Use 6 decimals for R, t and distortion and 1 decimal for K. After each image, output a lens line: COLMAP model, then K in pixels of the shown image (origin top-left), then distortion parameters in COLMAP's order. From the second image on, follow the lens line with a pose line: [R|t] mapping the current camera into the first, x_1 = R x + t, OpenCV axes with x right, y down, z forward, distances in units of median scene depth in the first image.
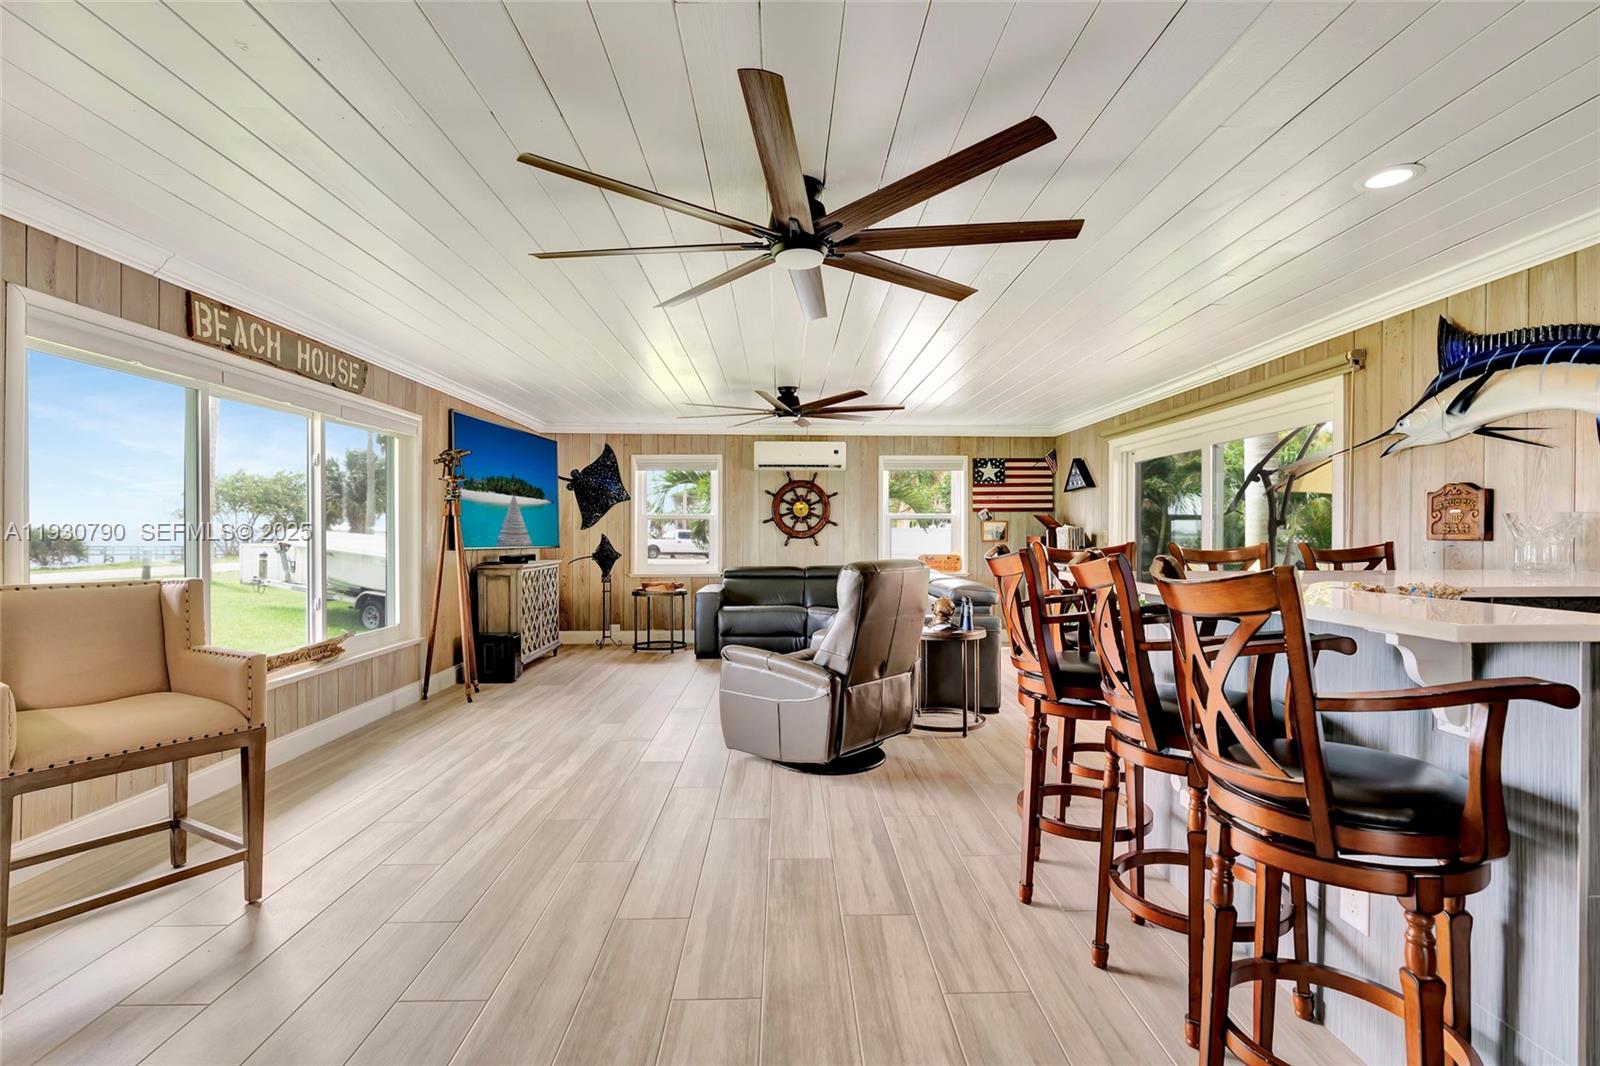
lens RADIAL K [[729.2, 0, 801.9], [0, 729.2, 529.8], [0, 0, 1]] dist [-0.016142, 0.007230]
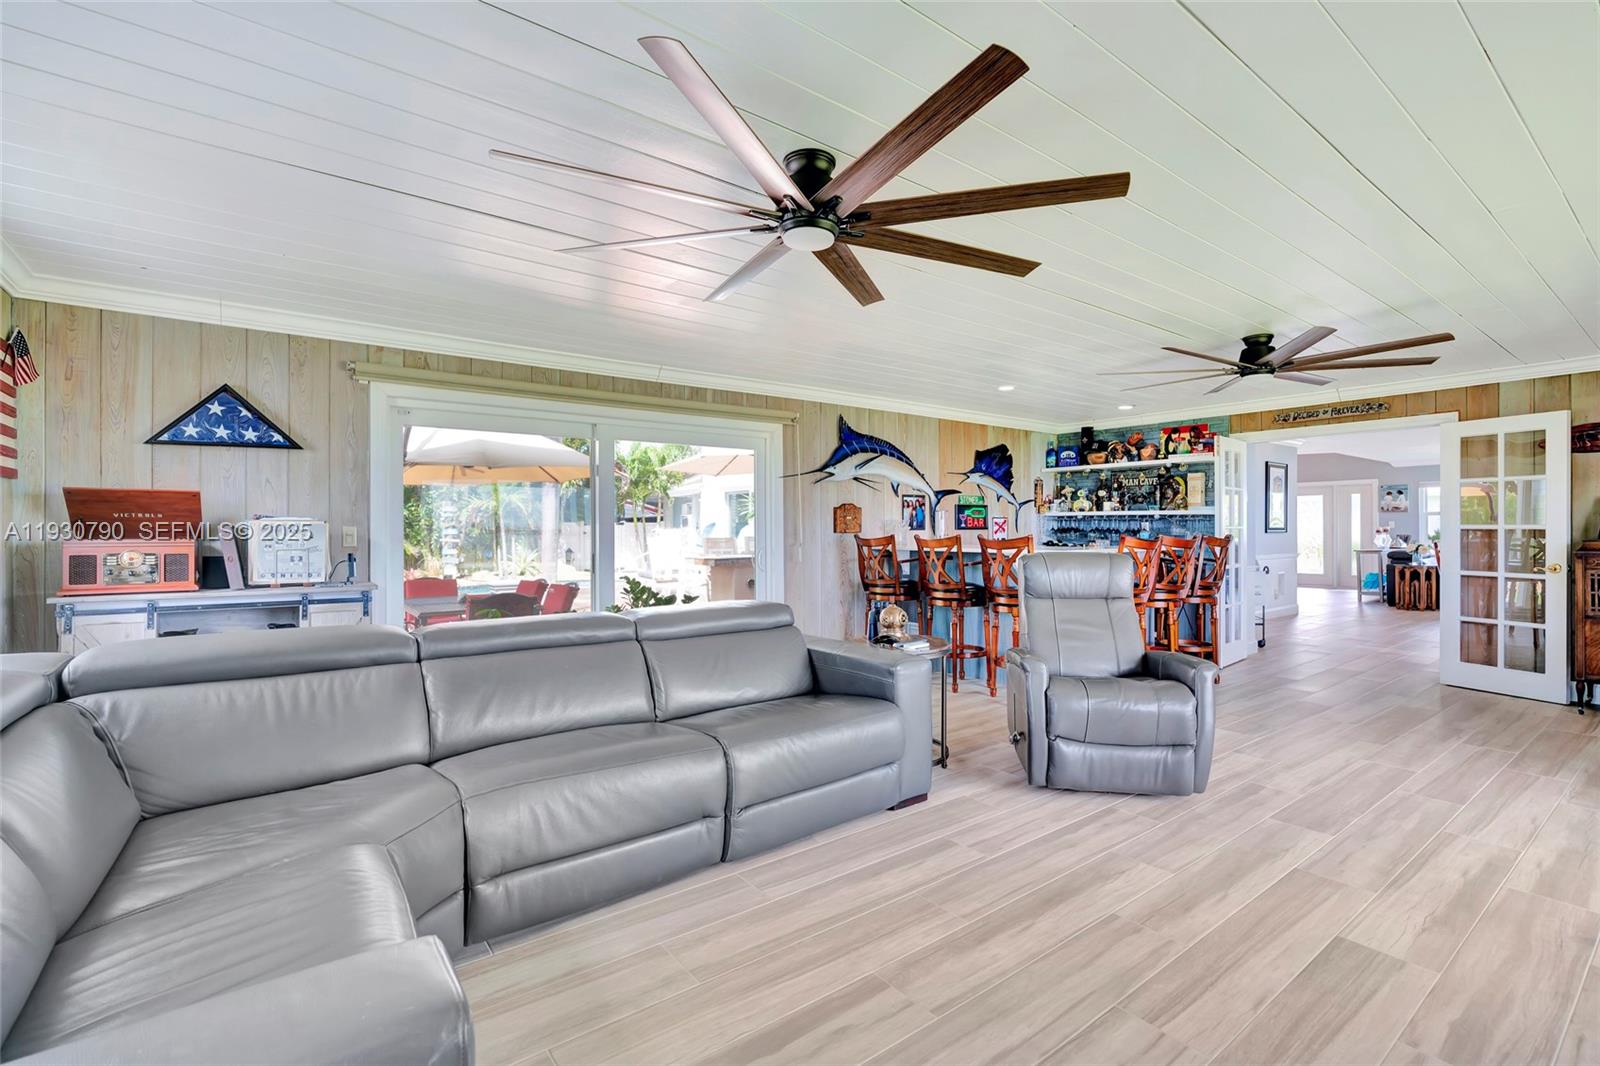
lens RADIAL K [[729.2, 0, 801.9], [0, 729.2, 529.8], [0, 0, 1]] dist [-0.016142, 0.007230]
pose [[-0.586274, 0.003174, 0.810107, -0.240542], [0.000702, 0.999994, -0.003410, 0.004954], [-0.810113, -0.001431, -0.586272, 0.892799]]
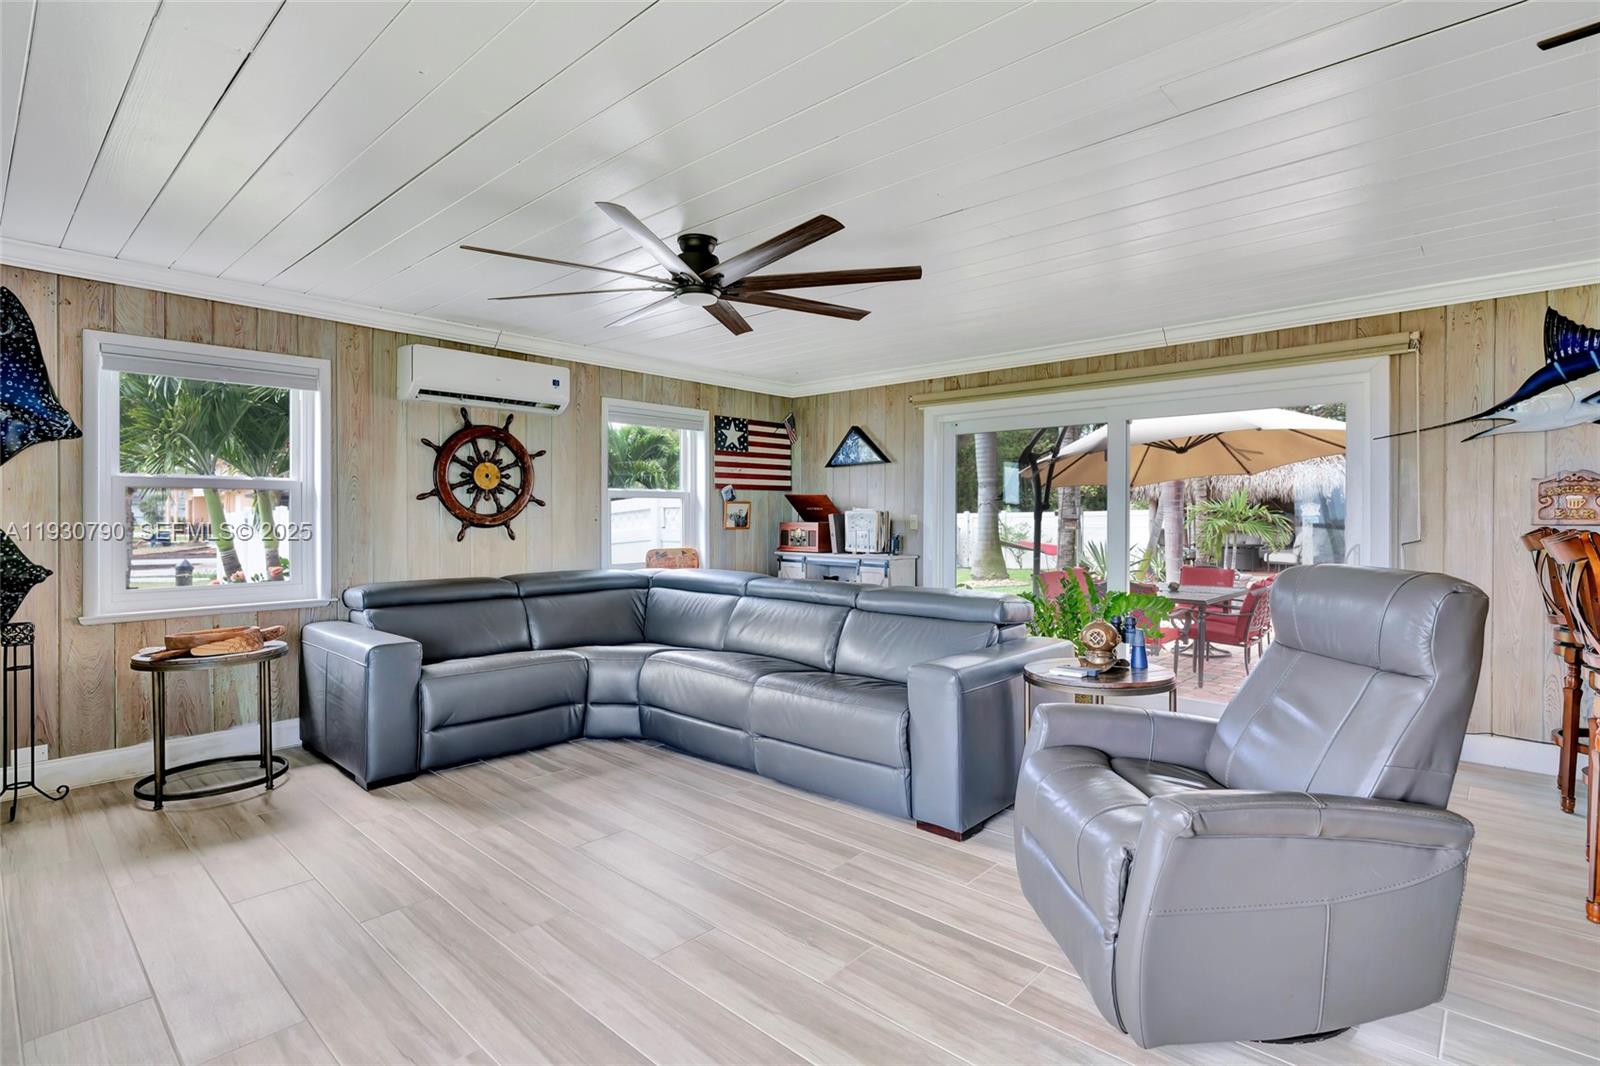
lens RADIAL K [[779.2, 0, 791.8], [0, 779.2, 517.9], [0, 0, 1]] dist [0.000876, 0.000855]
pose [[0.701047, -0.000301, 0.713115, -0.268031], [-0.003412, 0.999987, 0.003777, 0.001248], [-0.713107, -0.005081, 0.701037, 0.401734]]
